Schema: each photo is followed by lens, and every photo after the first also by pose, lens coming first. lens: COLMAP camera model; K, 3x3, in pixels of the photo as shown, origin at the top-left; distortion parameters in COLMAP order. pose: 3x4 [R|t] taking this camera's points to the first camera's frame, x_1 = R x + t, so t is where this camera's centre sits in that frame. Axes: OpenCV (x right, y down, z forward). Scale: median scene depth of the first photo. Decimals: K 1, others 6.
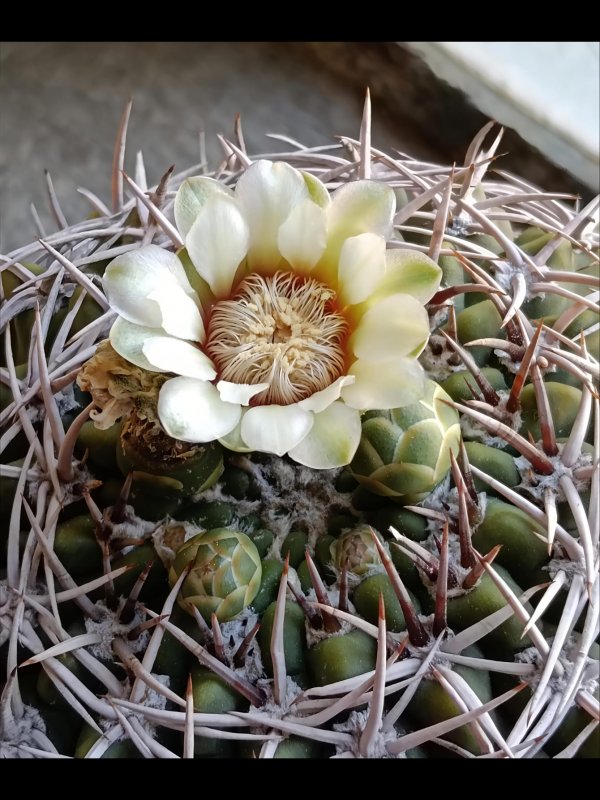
lens RADIAL K [[1342.8, 0, 295.9], [0, 1342.8, 398.4], [0, 0, 1]] dist [0.093153, 0.000000]
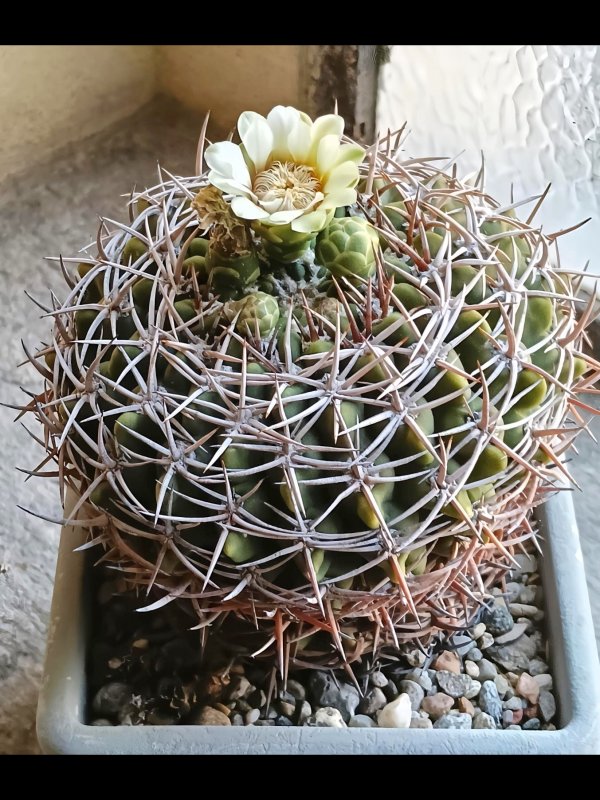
lens RADIAL K [[1342.8, 0, 283.8], [0, 1342.8, 426.0], [0, 0, 1]] dist [0.093153, 0.000000]
pose [[0.999793, -0.001132, -0.020328, 0.021680], [-0.001830, 0.989414, -0.145110, 0.594908], [0.020277, 0.145117, 0.989207, -0.955152]]
